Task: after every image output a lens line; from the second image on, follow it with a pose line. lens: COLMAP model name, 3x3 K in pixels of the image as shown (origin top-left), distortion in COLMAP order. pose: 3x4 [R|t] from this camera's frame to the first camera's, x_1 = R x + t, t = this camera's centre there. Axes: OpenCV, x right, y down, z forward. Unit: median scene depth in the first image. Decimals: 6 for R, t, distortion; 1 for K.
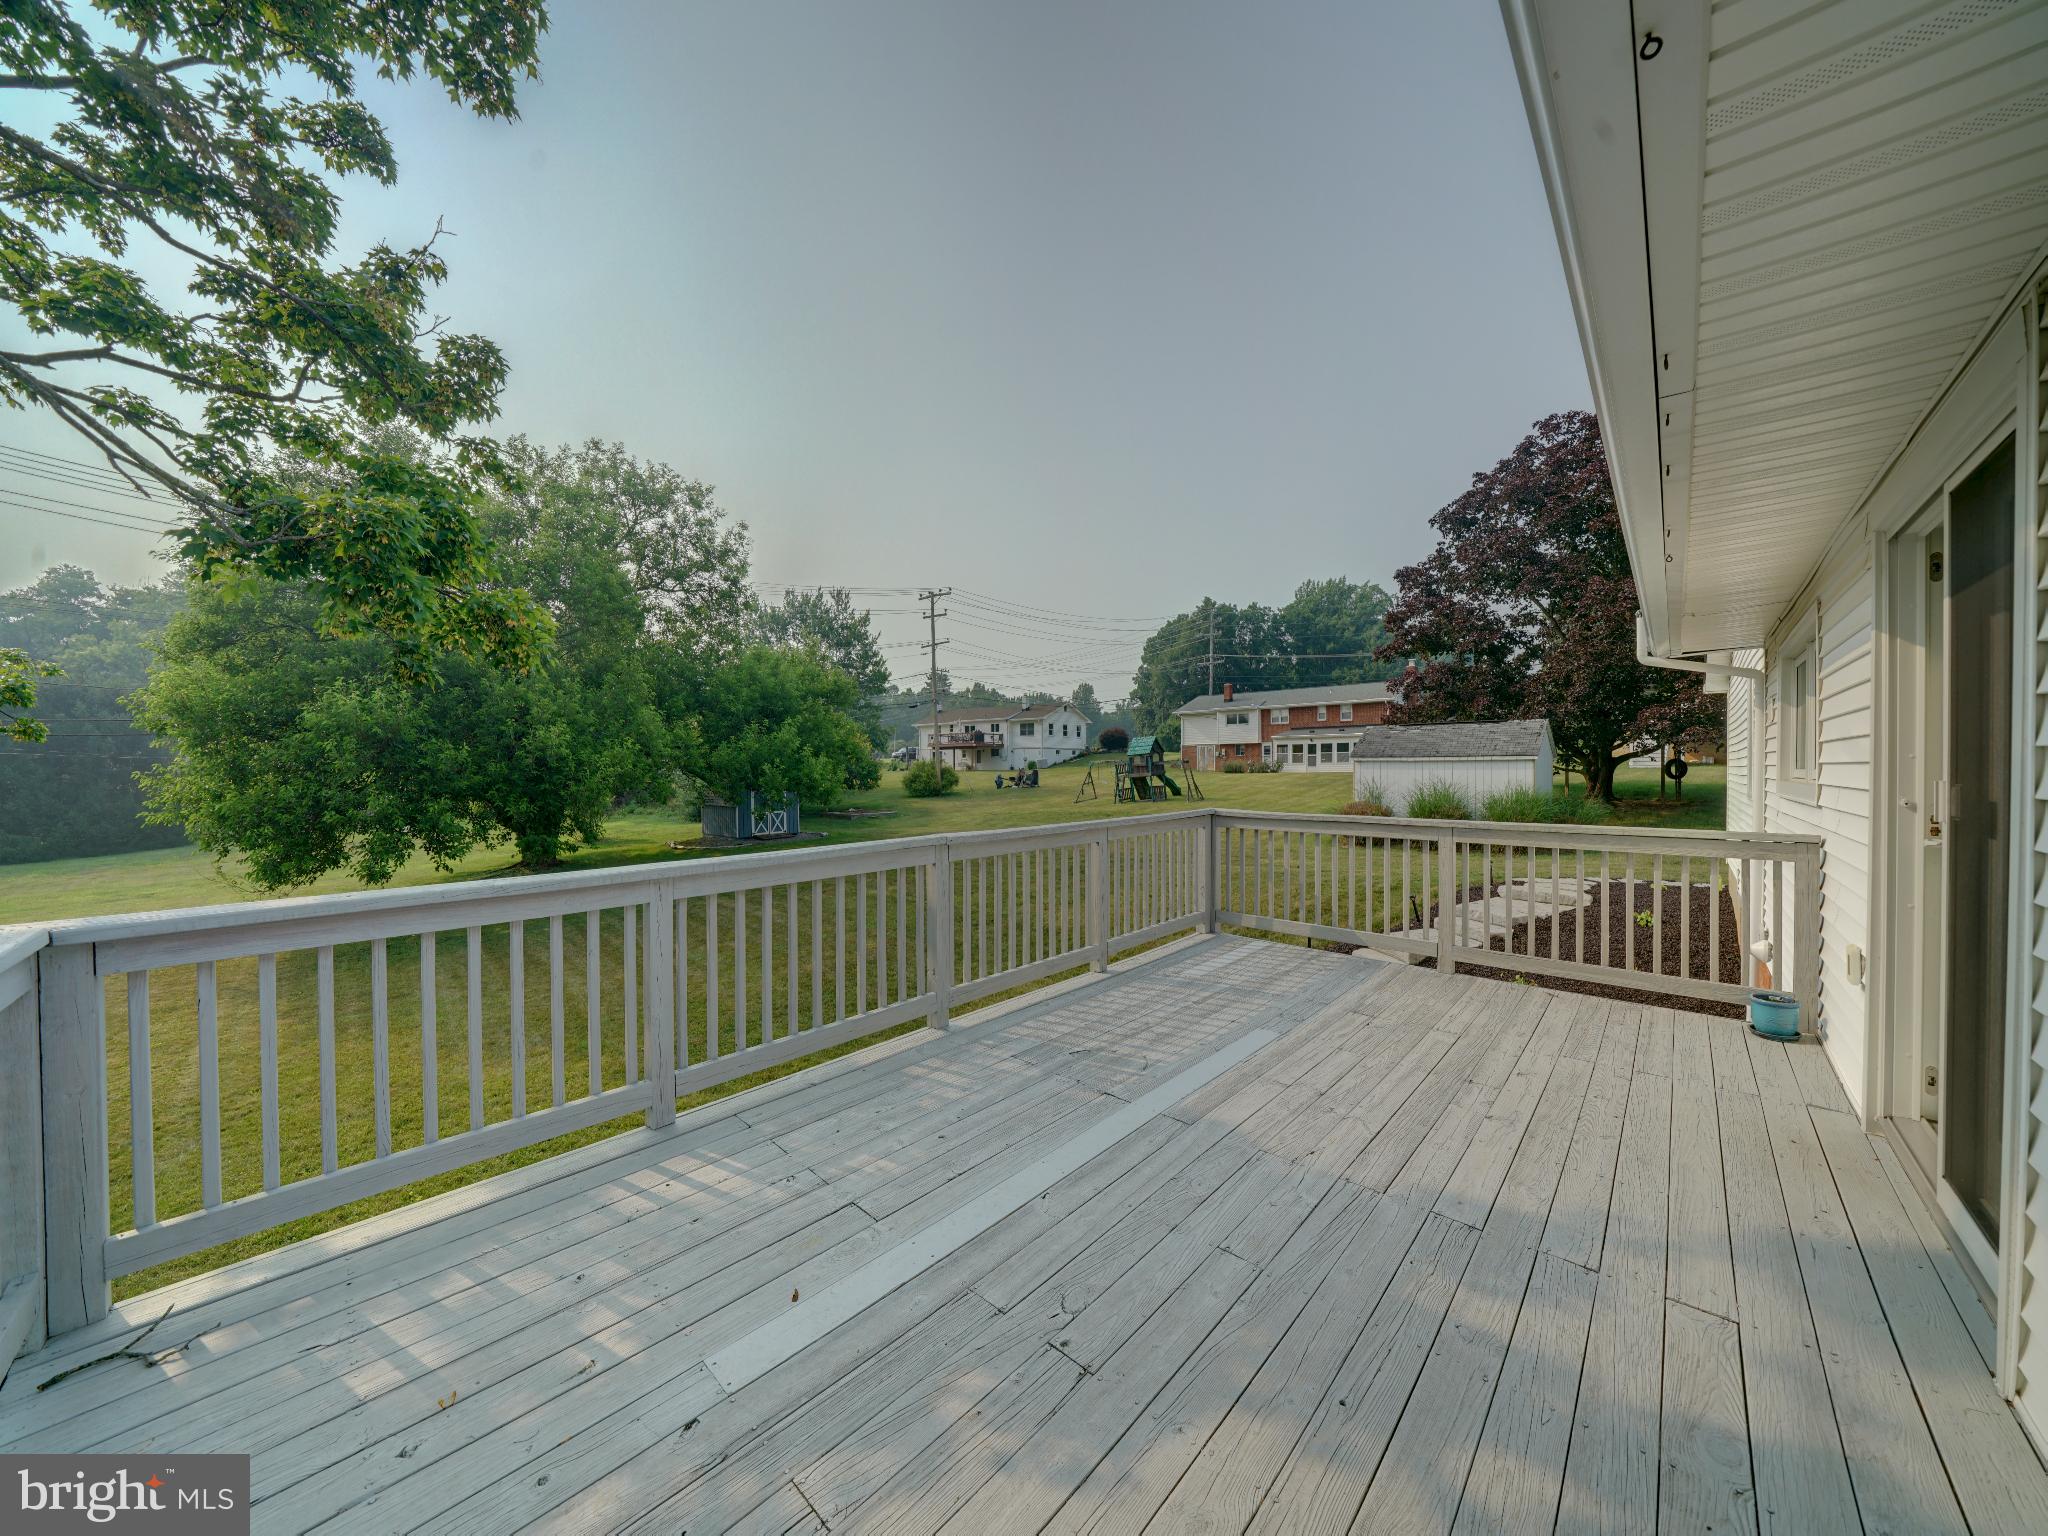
lens RADIAL K [[710.5, 0, 1019.9], [0, 710.5, 770.9], [0, 0, 1]] dist [-0.016152, -0.000077]
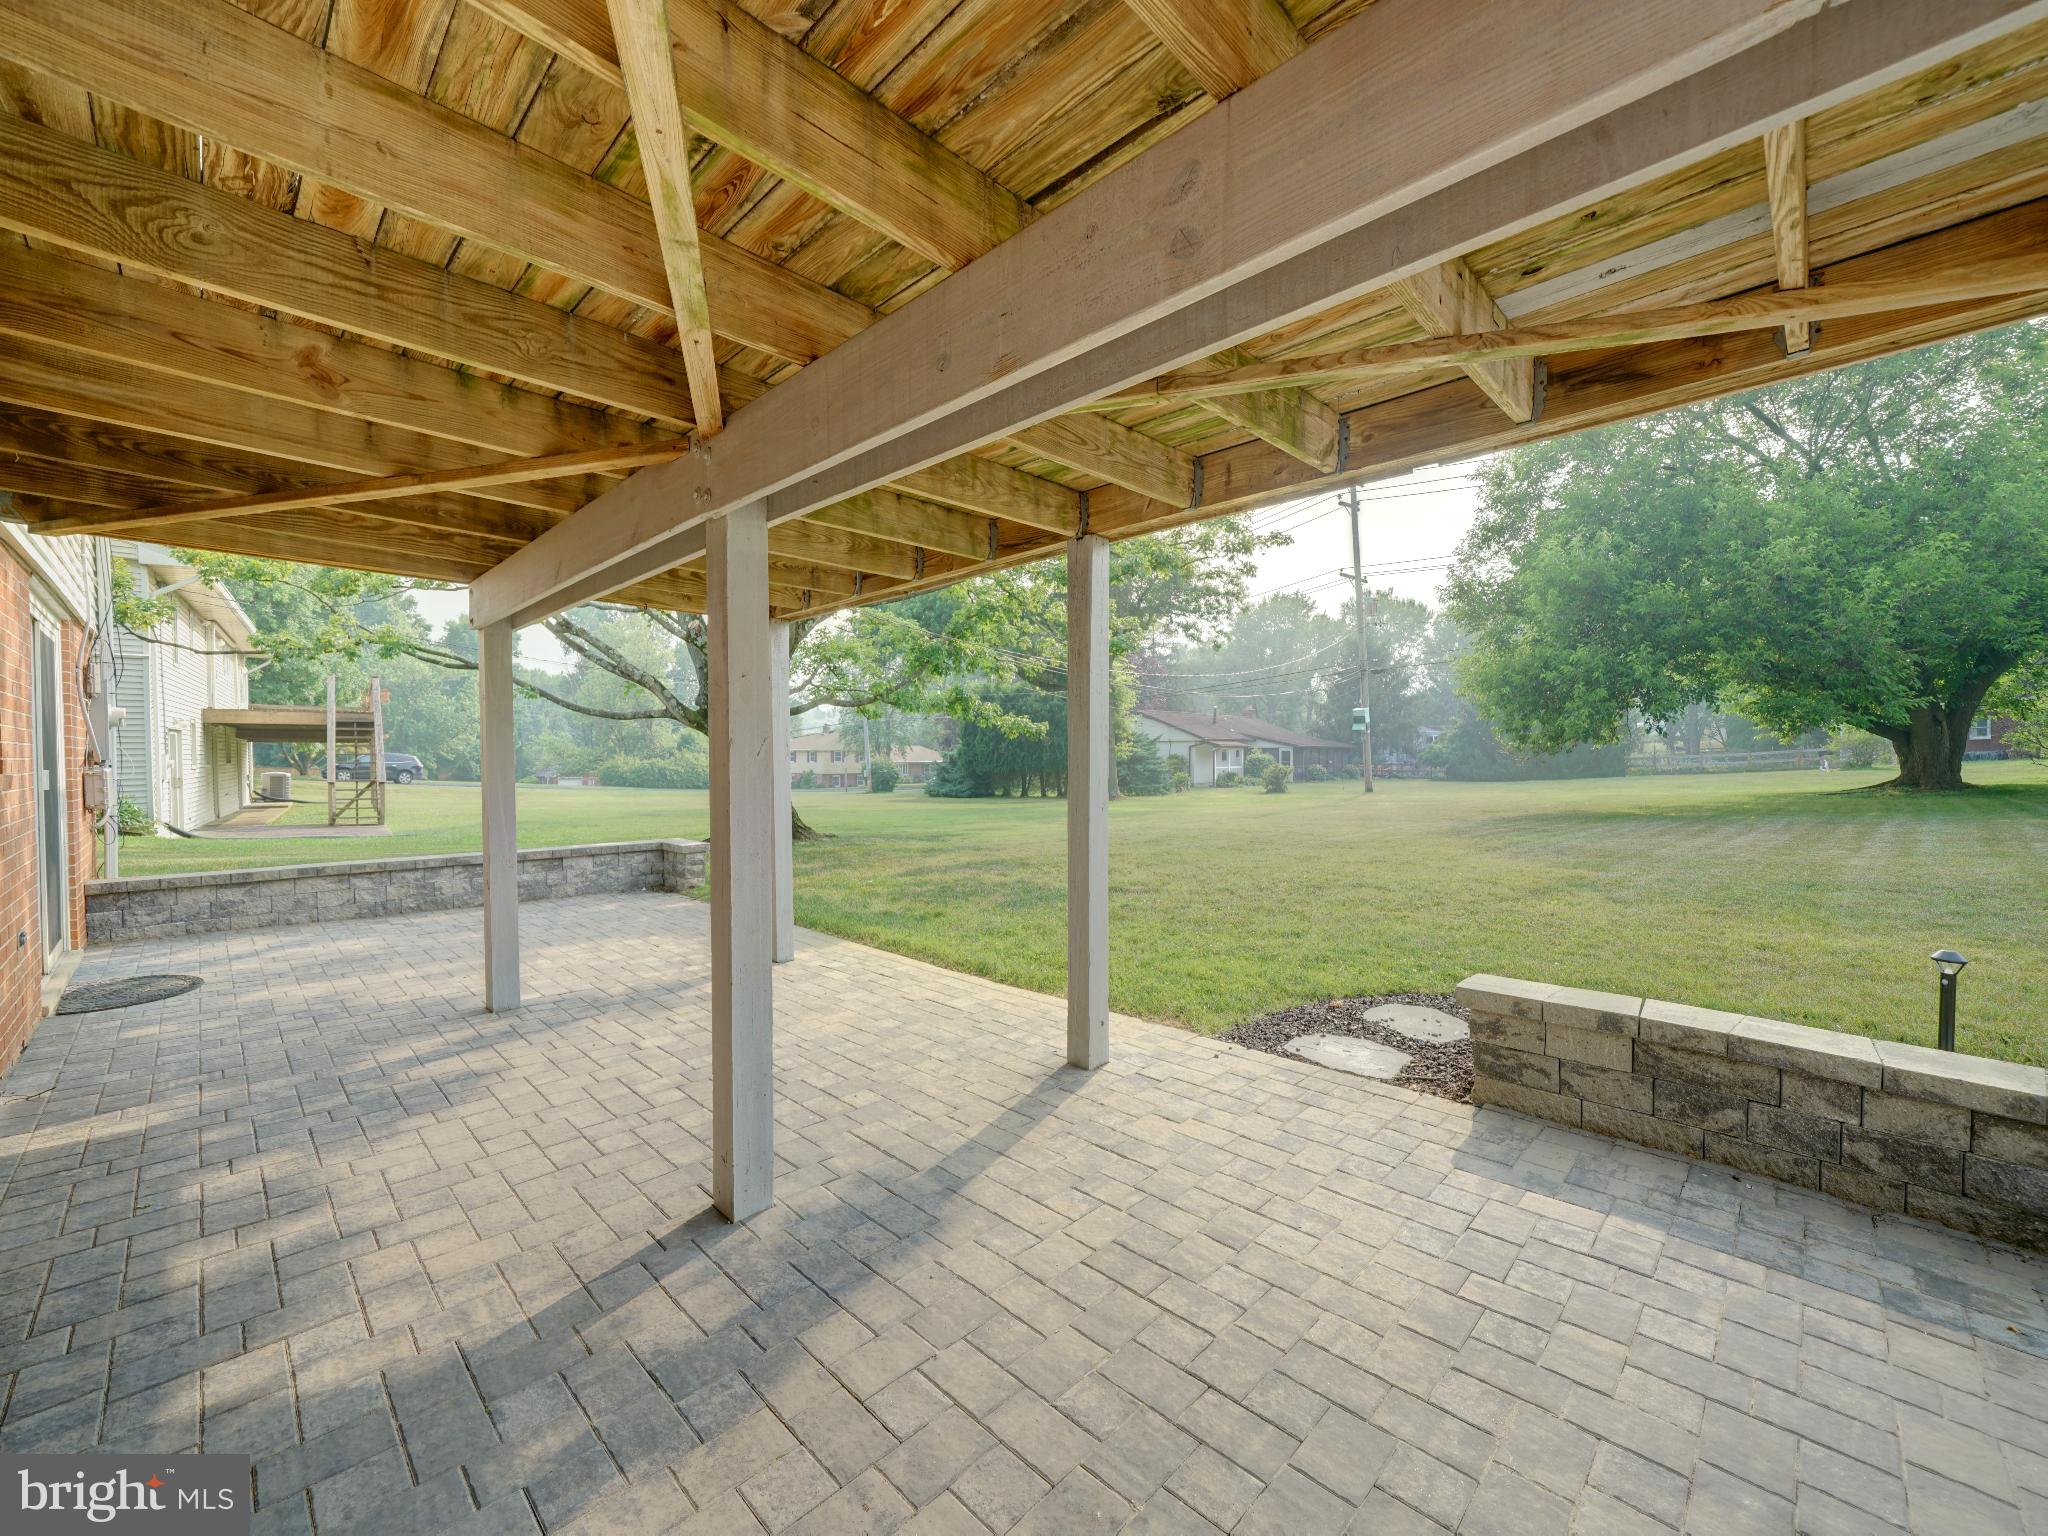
lens RADIAL K [[819.2, 0, 1024.1], [0, 819.2, 771.3], [0, 0, 1]] dist [0.002404, 0.000168]
pose [[-0.027283, 0.023168, -0.999359, 0.892481], [0.004880, 0.999723, 0.023043, 0.635282], [0.999616, -0.004248, -0.027388, 0.946757]]
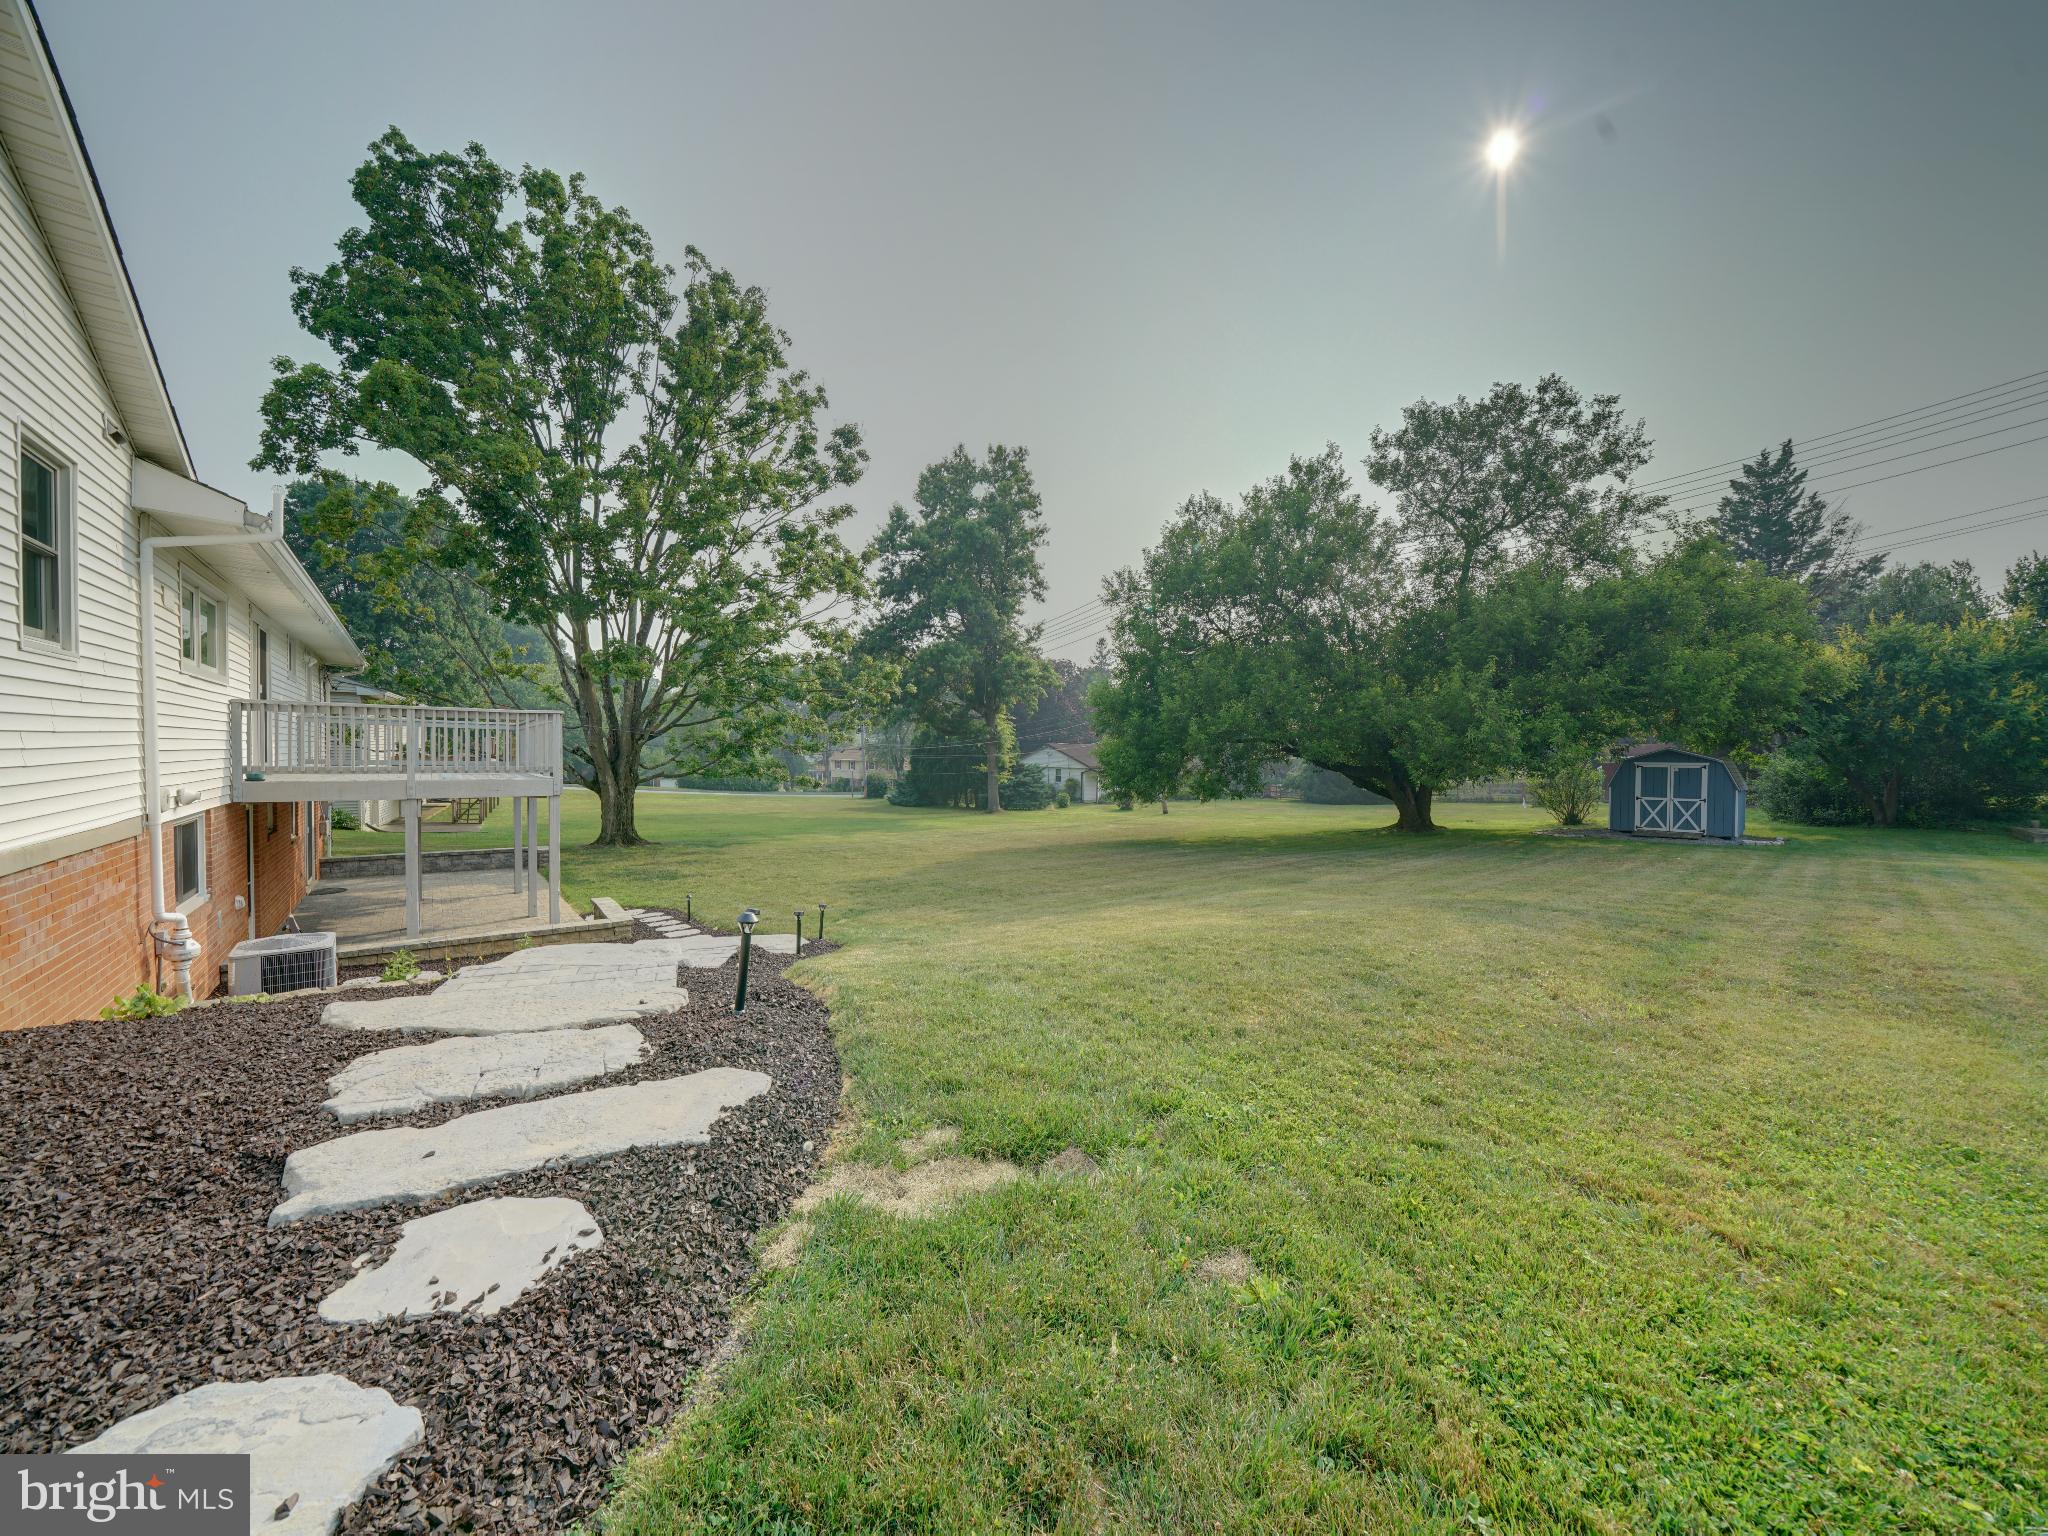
lens RADIAL K [[710.5, 0, 1018.5], [0, 710.5, 773.3], [0, 0, 1]] dist [-0.016152, -0.000077]
pose [[-0.117125, 0.023869, -0.992830, 2.904605], [-0.017367, 0.999509, 0.026078, 0.210586], [0.992965, 0.020297, -0.116653, 3.578459]]
